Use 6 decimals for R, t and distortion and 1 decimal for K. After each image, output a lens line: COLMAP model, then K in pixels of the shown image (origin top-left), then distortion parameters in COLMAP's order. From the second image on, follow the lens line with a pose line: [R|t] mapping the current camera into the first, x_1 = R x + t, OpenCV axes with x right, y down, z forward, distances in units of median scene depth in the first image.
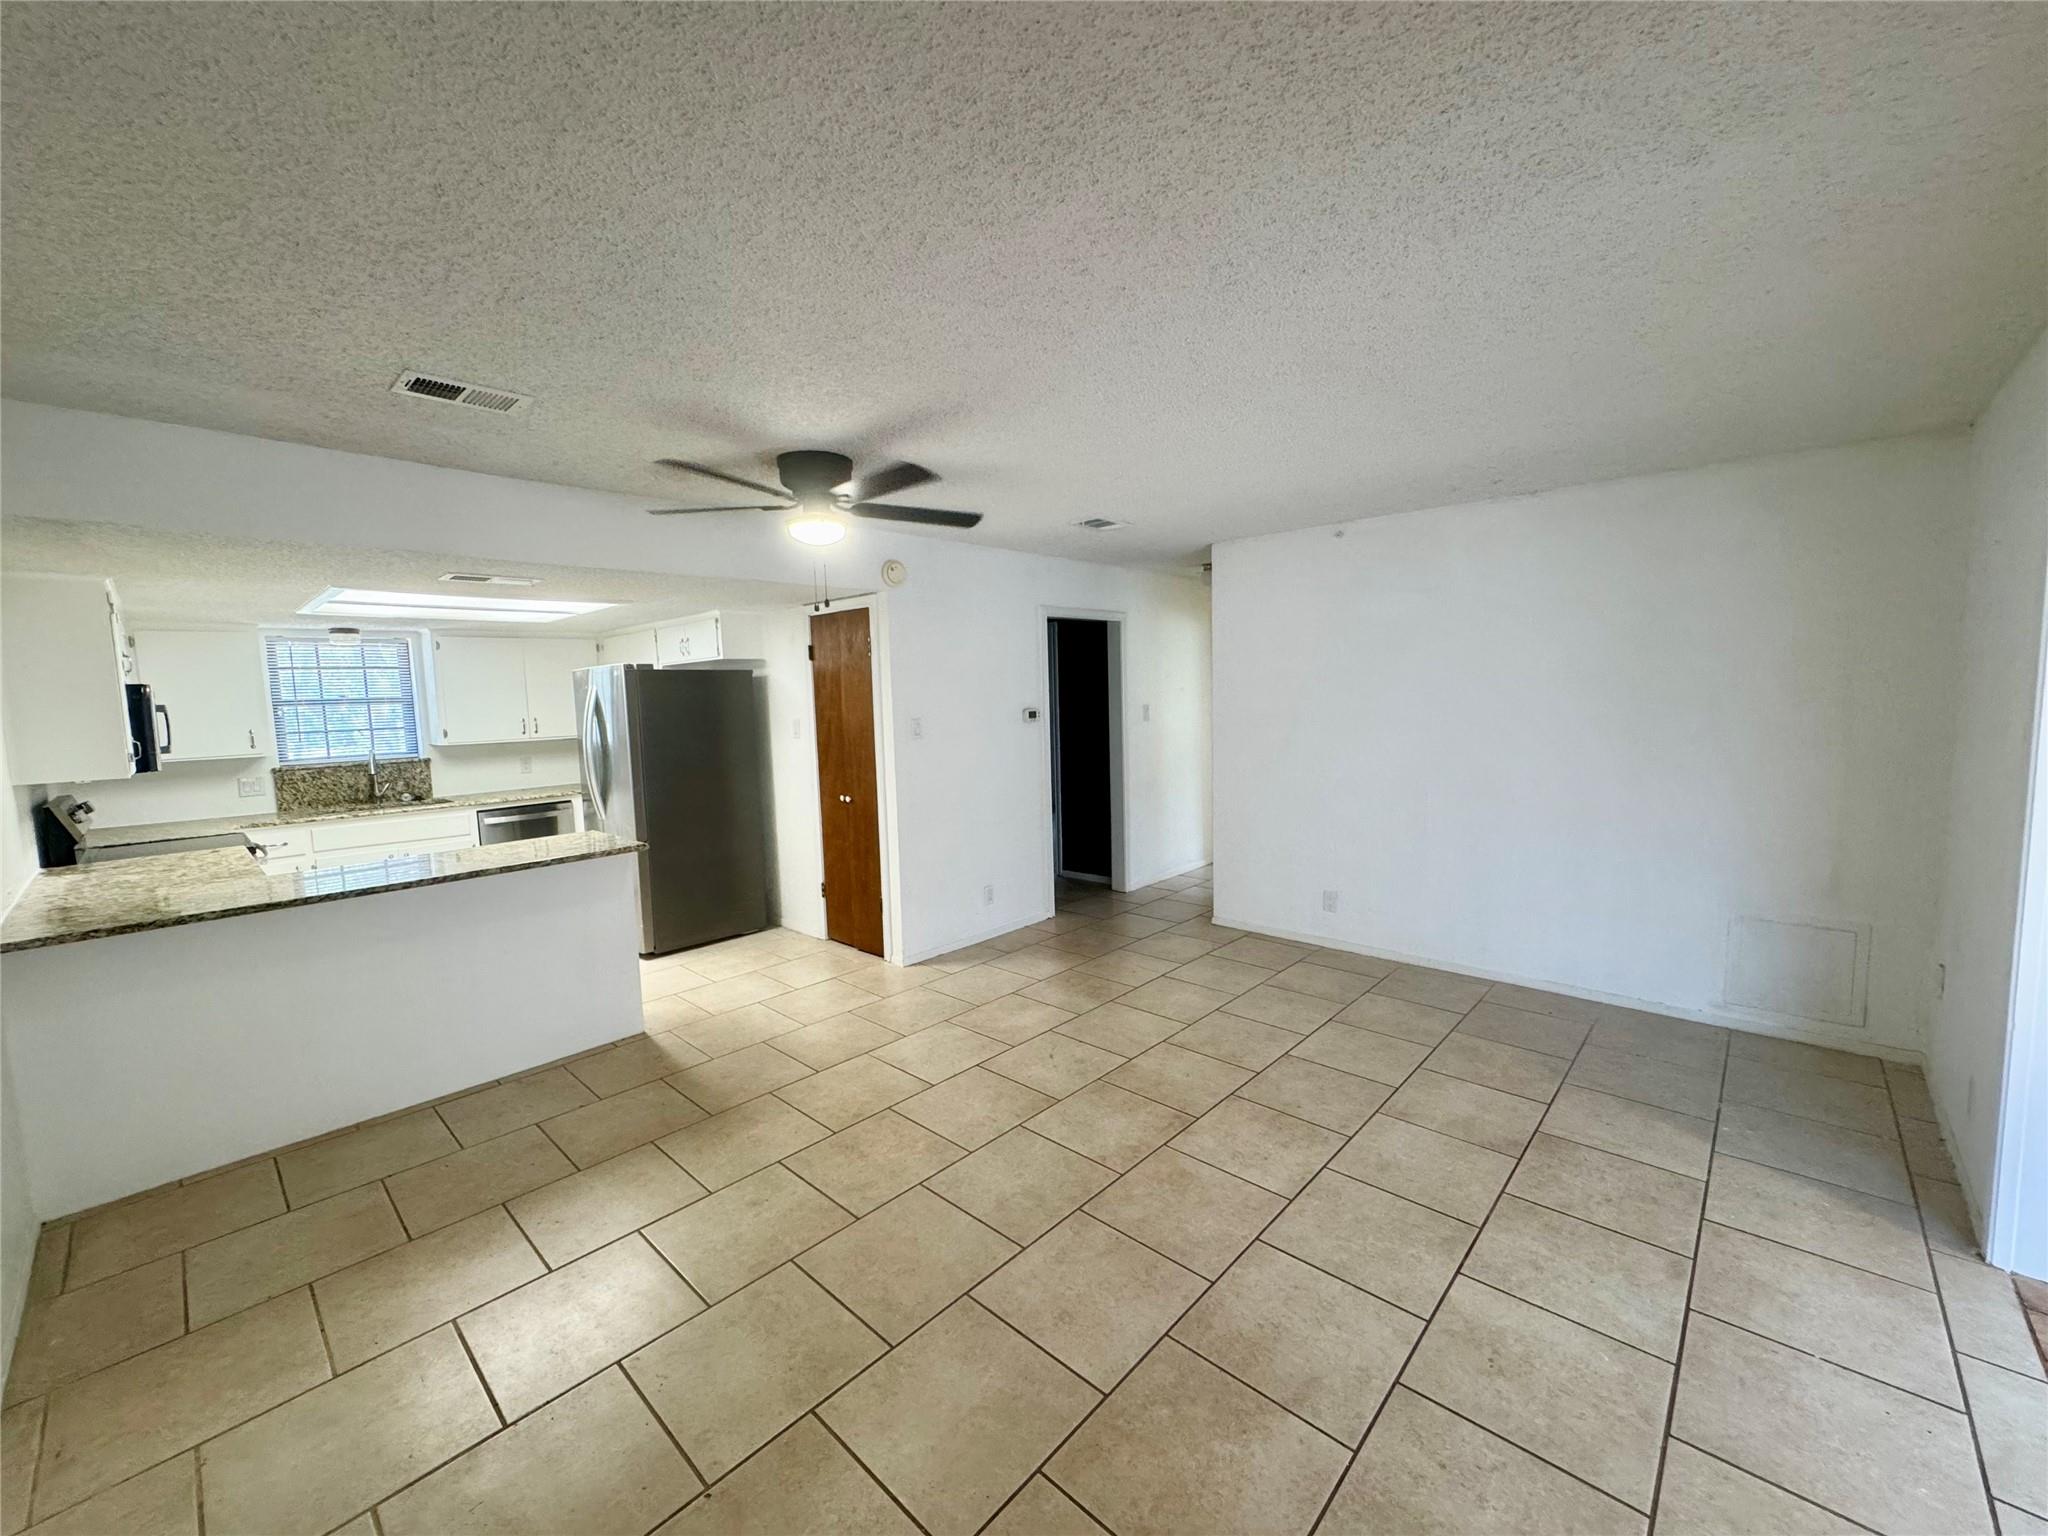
lens RADIAL K [[817.0, 0, 1028.4], [0, 817.0, 761.5], [0, 0, 1]] dist [-0.001290, -0.000489]
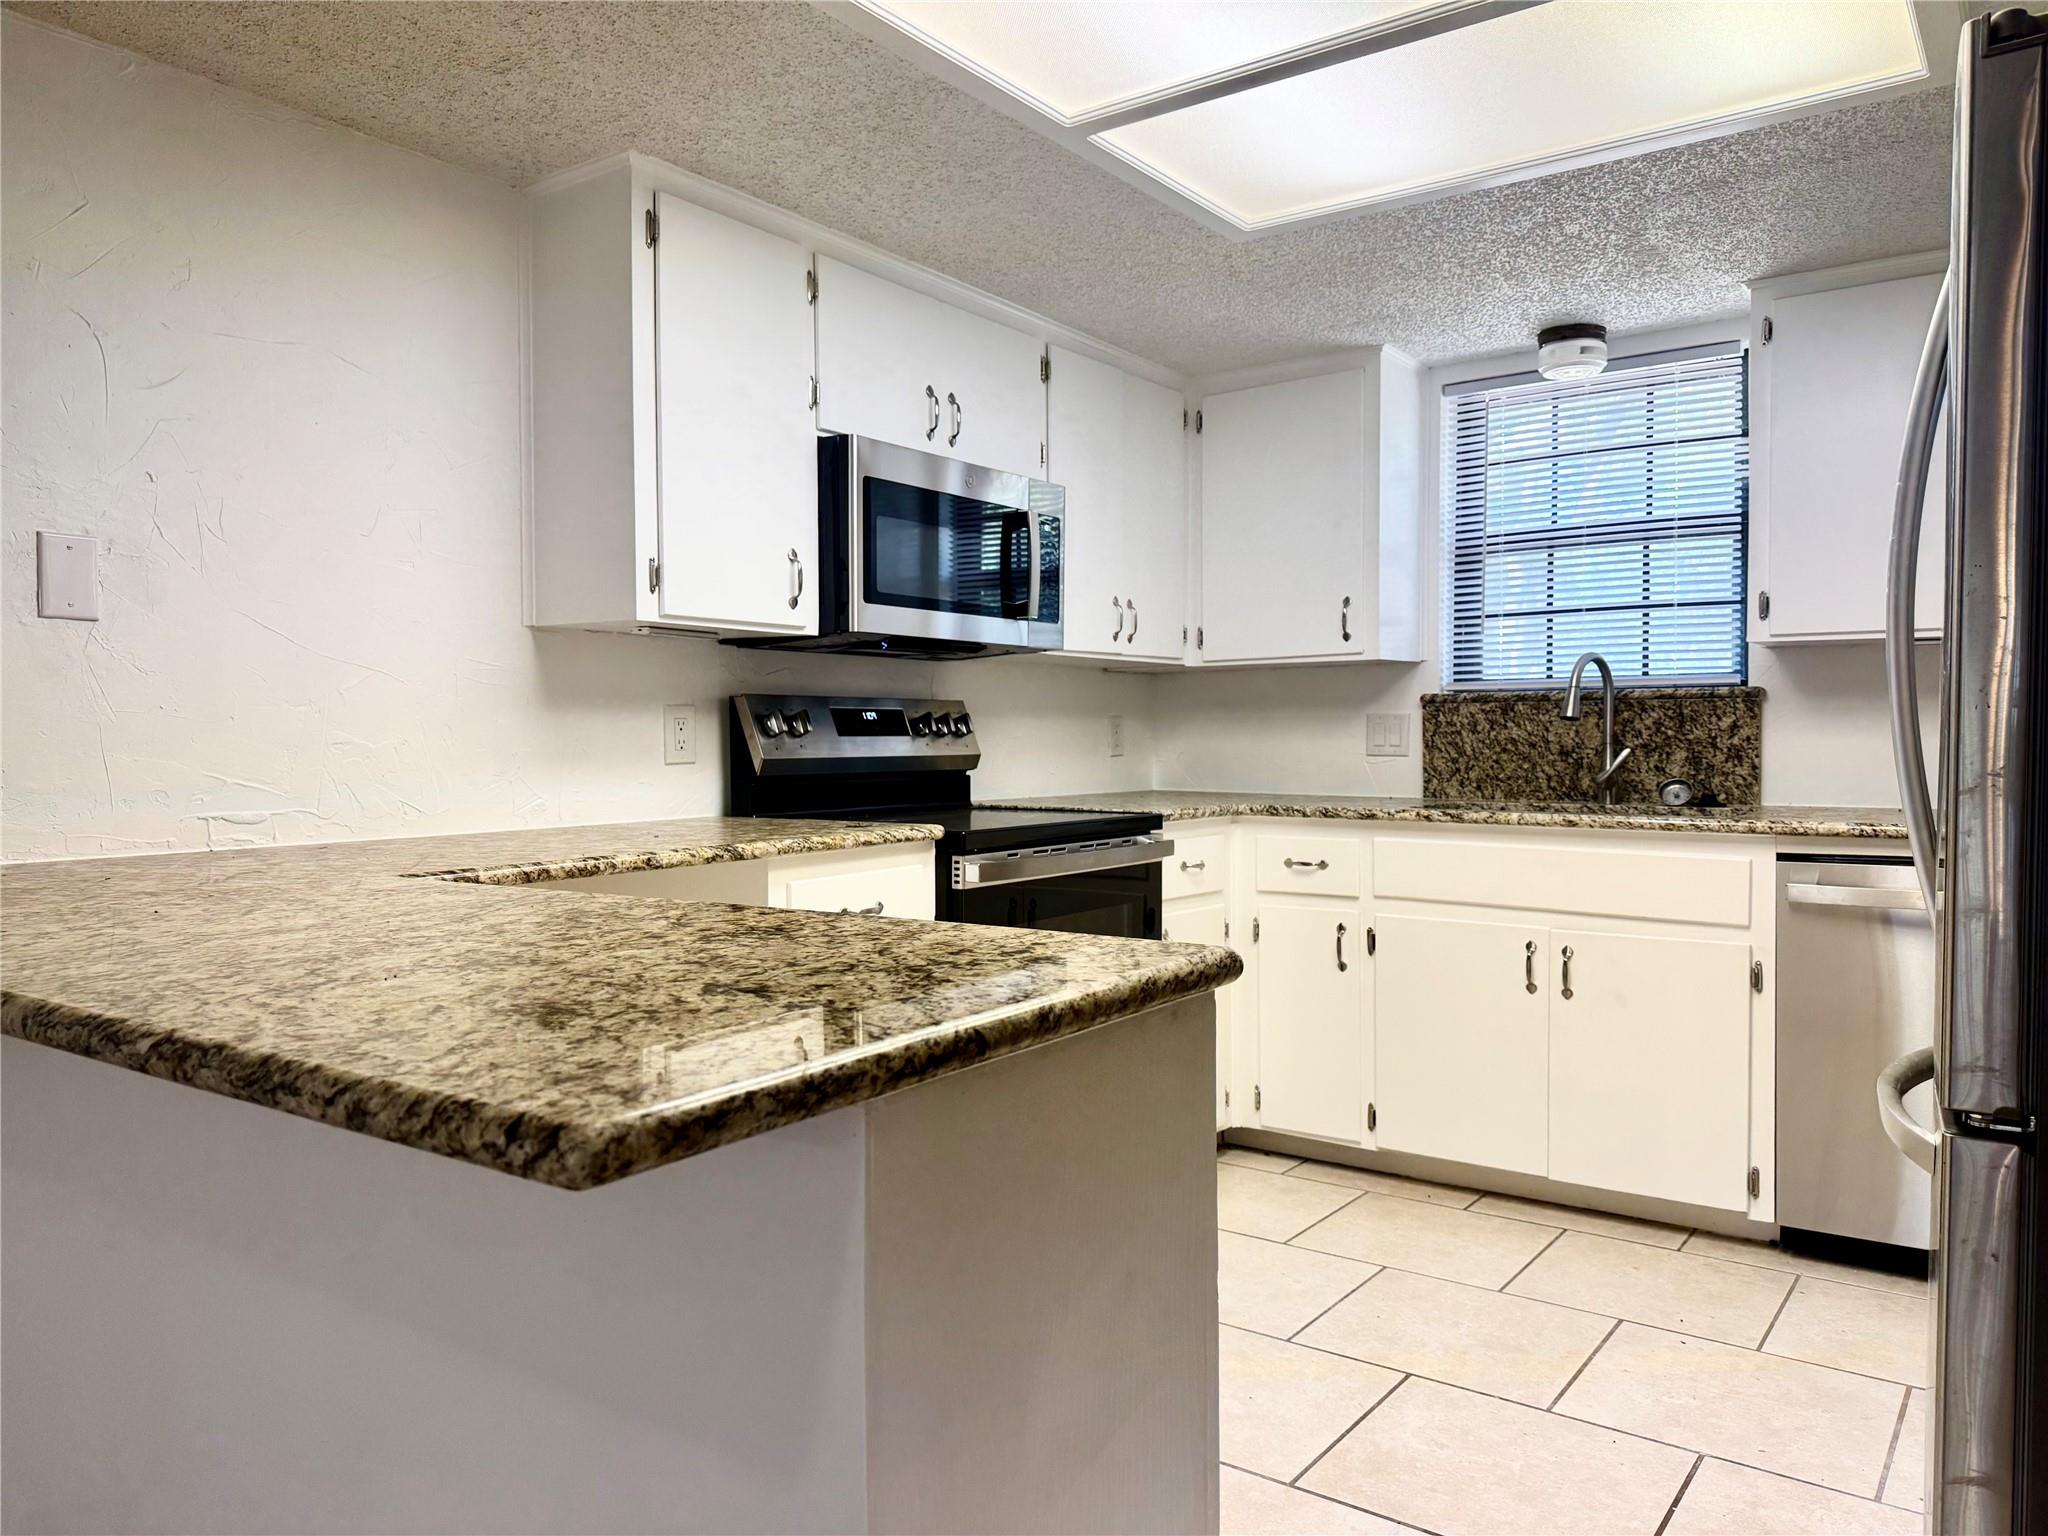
lens RADIAL K [[1439.4, 0, 1030.3], [0, 1439.4, 766.5], [0, 0, 1]] dist [0.055143, -0.007155]
pose [[0.120542, 0.055715, -0.991144, -0.188696], [-0.084193, 0.995400, 0.045715, 0.027661], [0.989132, 0.077936, 0.124678, 0.673732]]
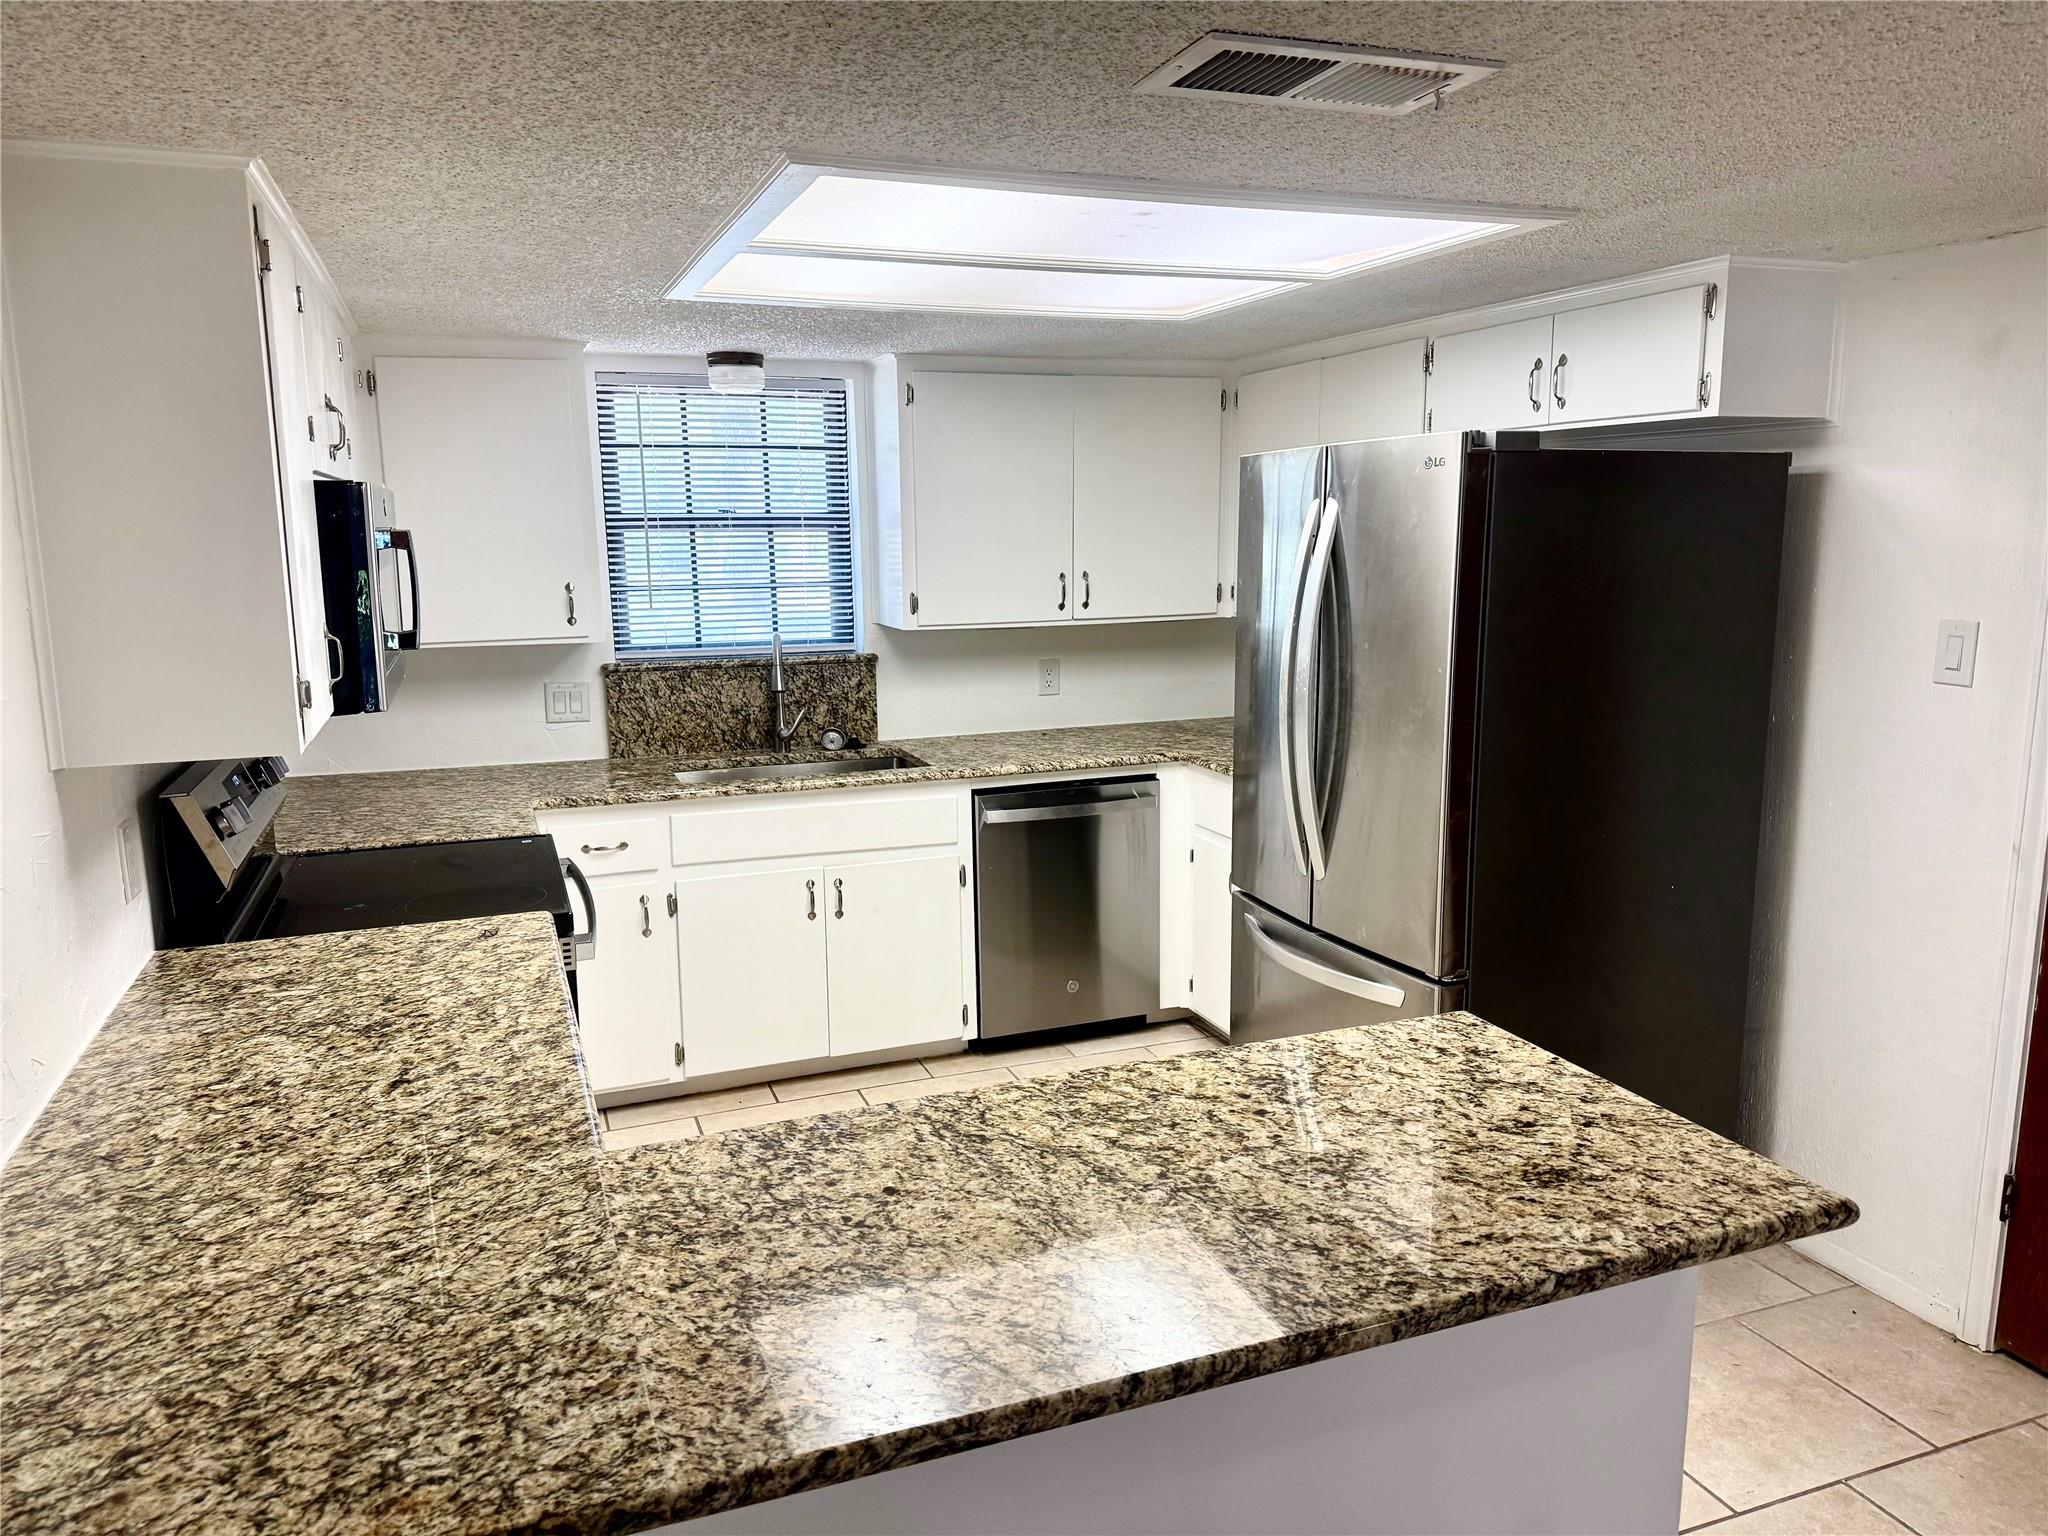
lens RADIAL K [[1439.4, 0, 1033.4], [0, 1439.4, 765.2], [0, 0, 1]] dist [0.055143, -0.007155]
pose [[0.898684, 0.098349, -0.427429, -0.333980], [-0.057530, 0.992548, 0.107421, -0.035586], [0.434808, -0.071947, 0.897644, 0.347414]]
